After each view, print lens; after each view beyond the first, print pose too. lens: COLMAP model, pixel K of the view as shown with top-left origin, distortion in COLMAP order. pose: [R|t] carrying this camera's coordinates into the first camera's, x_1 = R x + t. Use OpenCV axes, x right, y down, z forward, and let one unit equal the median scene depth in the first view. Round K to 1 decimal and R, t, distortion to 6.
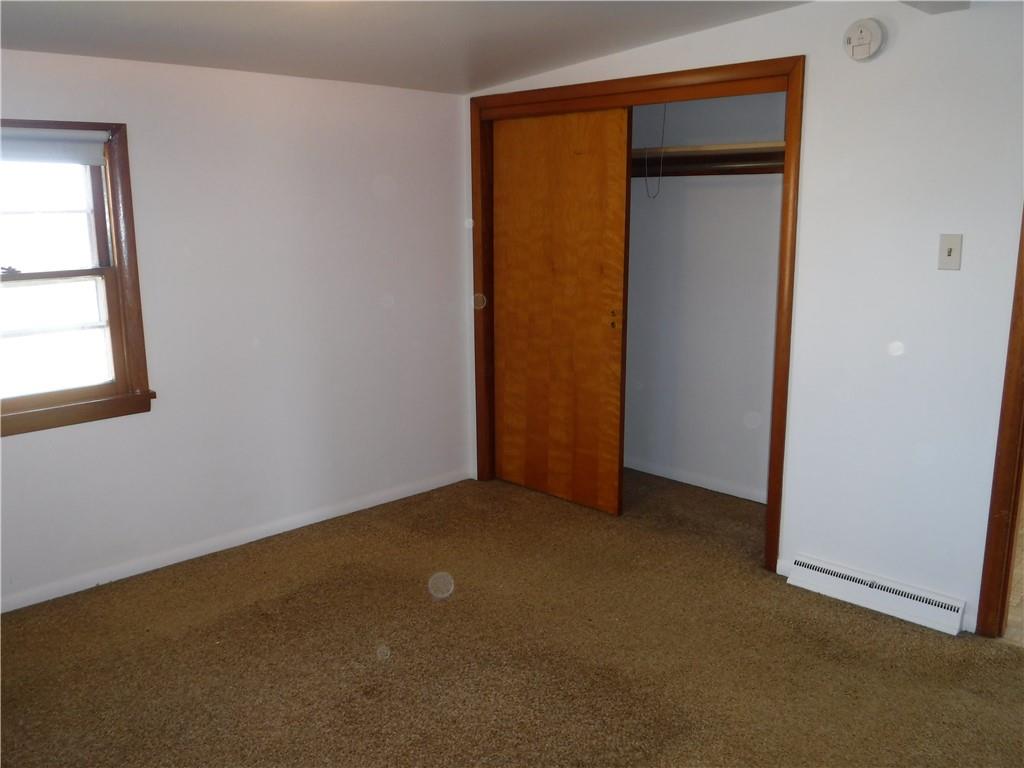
lens RADIAL K [[860.9, 0, 512.0], [0, 860.9, 384.0], [0, 0, 1]] dist [-0.072554, 0.050049]
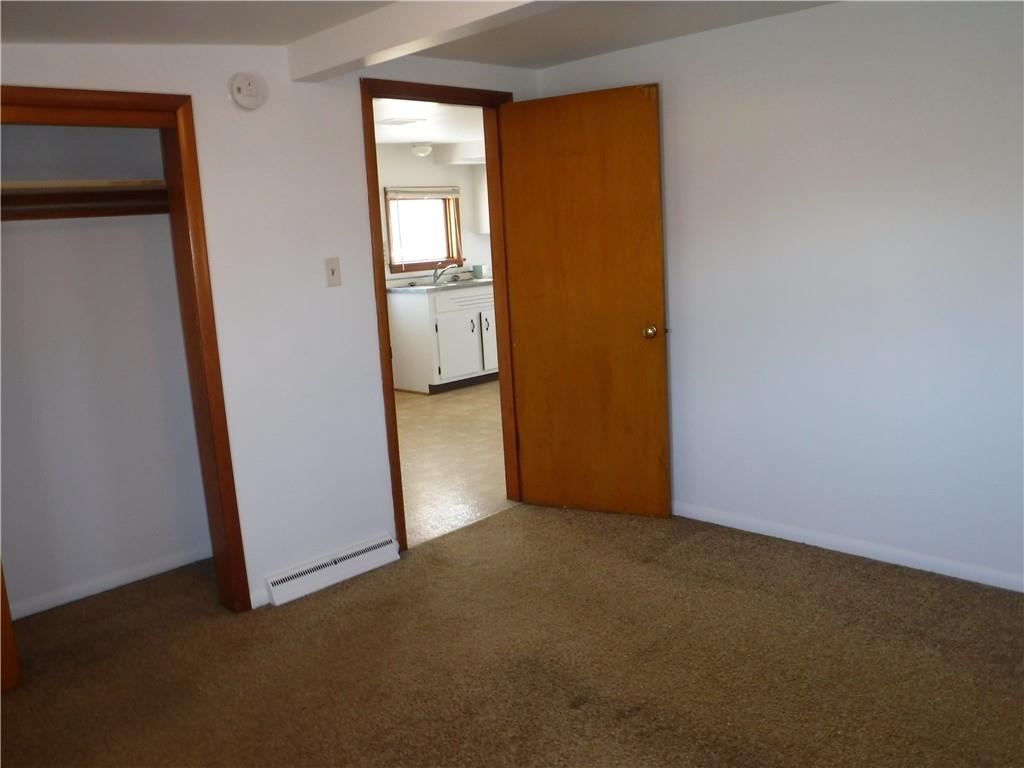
lens RADIAL K [[860.9, 0, 512.0], [0, 860.9, 384.0], [0, 0, 1]] dist [-0.072554, 0.050049]
pose [[-0.001548, -0.182056, 0.983287, -0.691576], [0.255302, 0.950631, 0.176412, -0.140885], [-0.966860, 0.251309, 0.045008, 0.663105]]
